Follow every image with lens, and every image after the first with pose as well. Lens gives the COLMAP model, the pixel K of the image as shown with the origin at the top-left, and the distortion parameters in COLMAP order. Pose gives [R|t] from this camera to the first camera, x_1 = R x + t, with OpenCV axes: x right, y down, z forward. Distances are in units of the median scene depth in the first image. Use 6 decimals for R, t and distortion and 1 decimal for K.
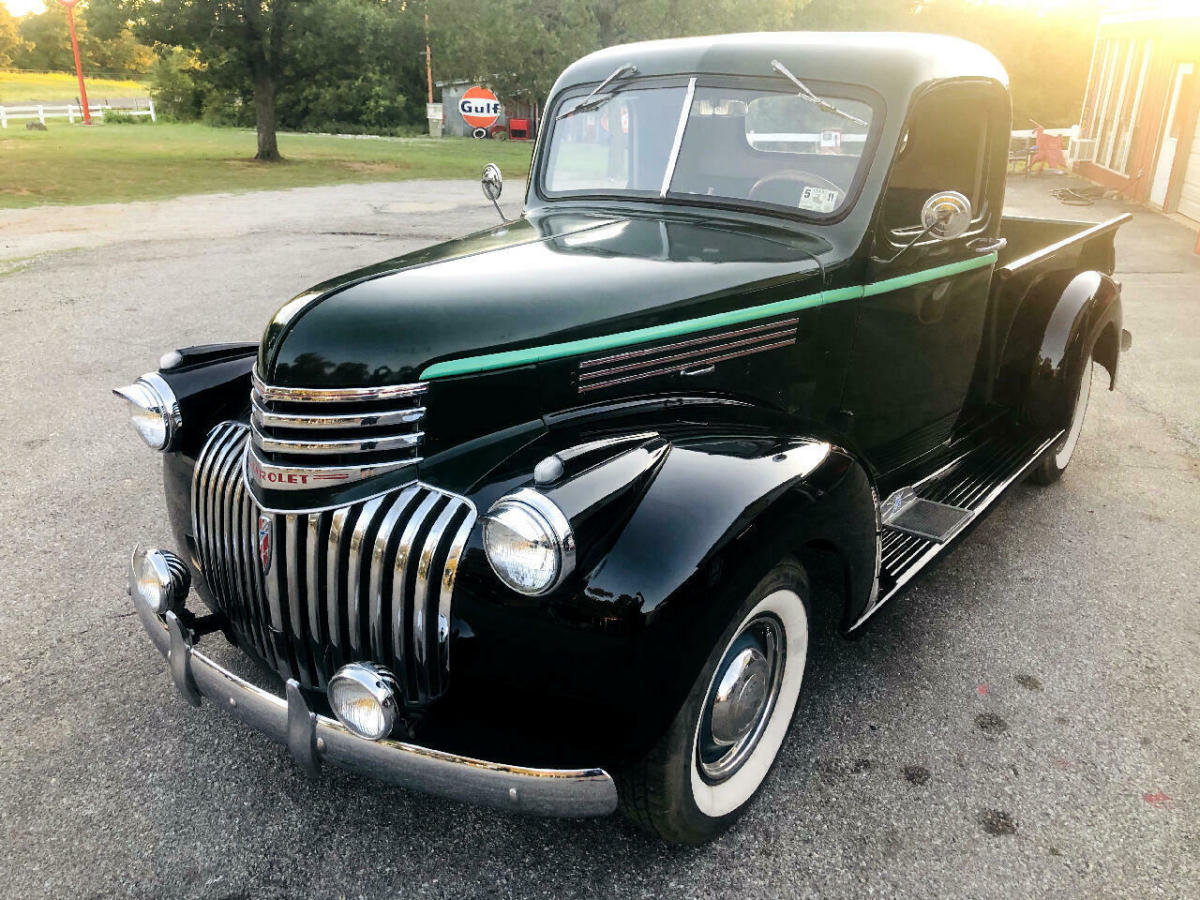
lens RADIAL K [[987.4, 0, 593.3], [0, 987.4, 449.0], [0, 0, 1]] dist [0.015600, -0.020660]
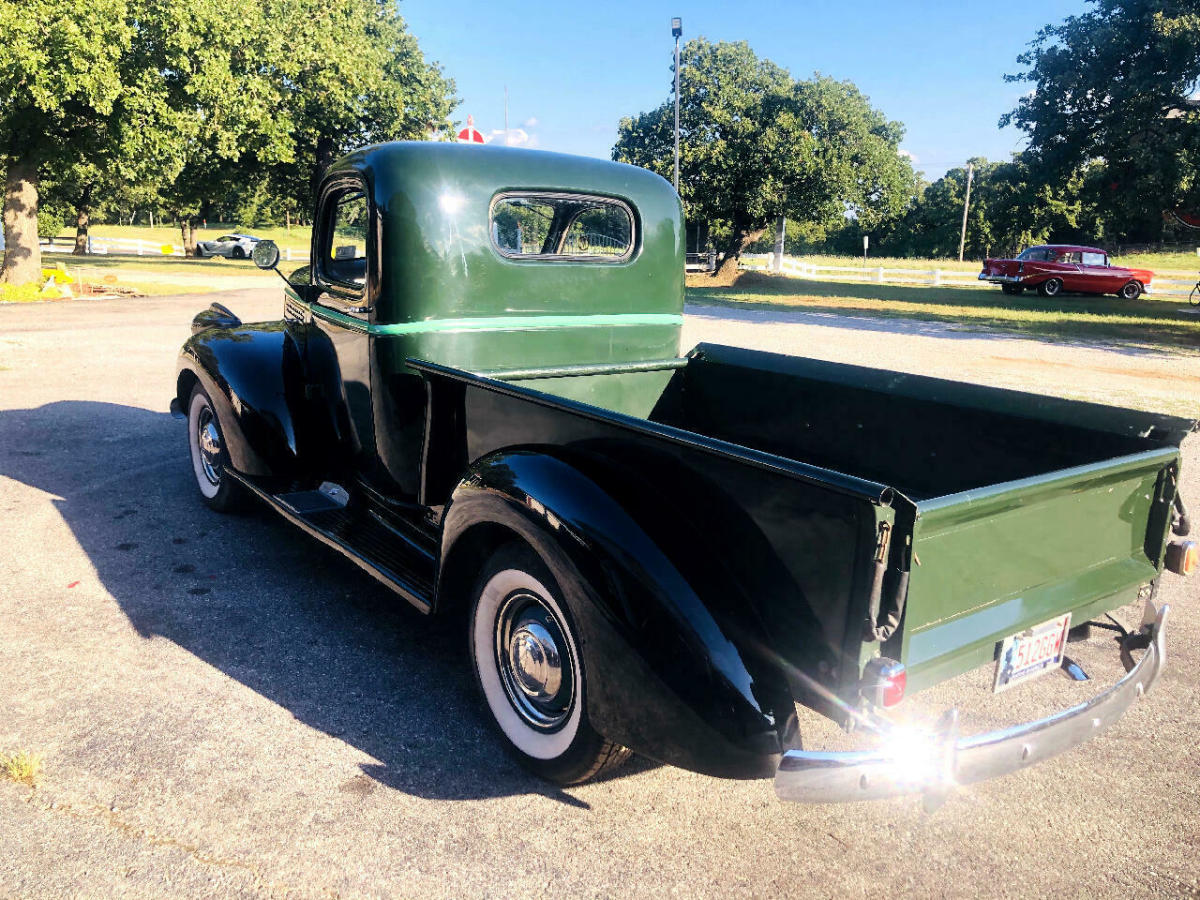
lens RADIAL K [[987.4, 0, 590.4], [0, 987.4, 451.8], [0, 0, 1]] dist [0.015600, -0.020660]
pose [[-0.250356, 0.199003, -0.947481, 0.129063], [-0.382563, 0.878668, 0.285636, -0.043629], [0.889363, 0.433982, -0.143849, 0.132088]]
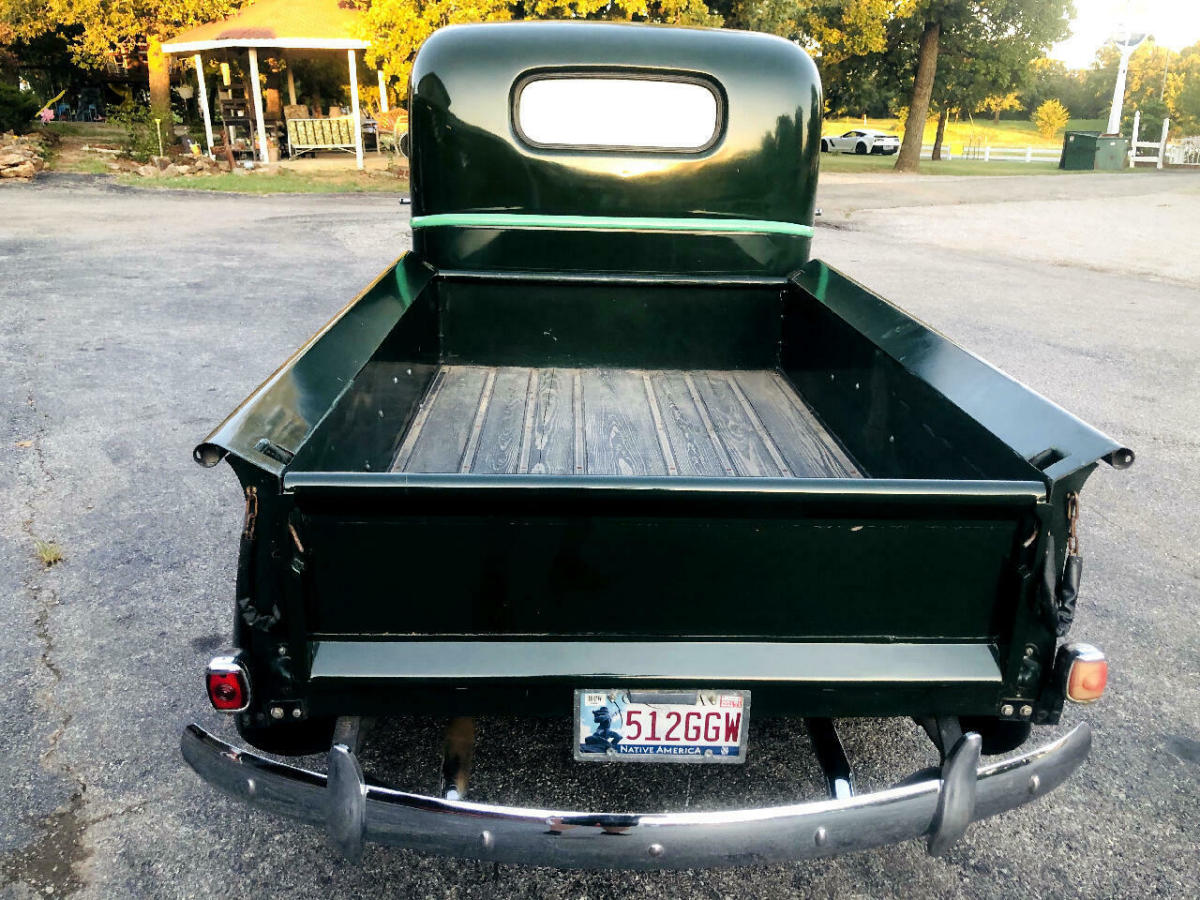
lens RADIAL K [[987.4, 0, 596.4], [0, 987.4, 447.0], [0, 0, 1]] dist [0.015600, -0.020660]
pose [[-0.774088, 0.186854, -0.604875, 0.087741], [-0.251385, 0.786173, 0.564569, -0.060396], [0.581028, 0.589083, -0.561594, 0.172527]]
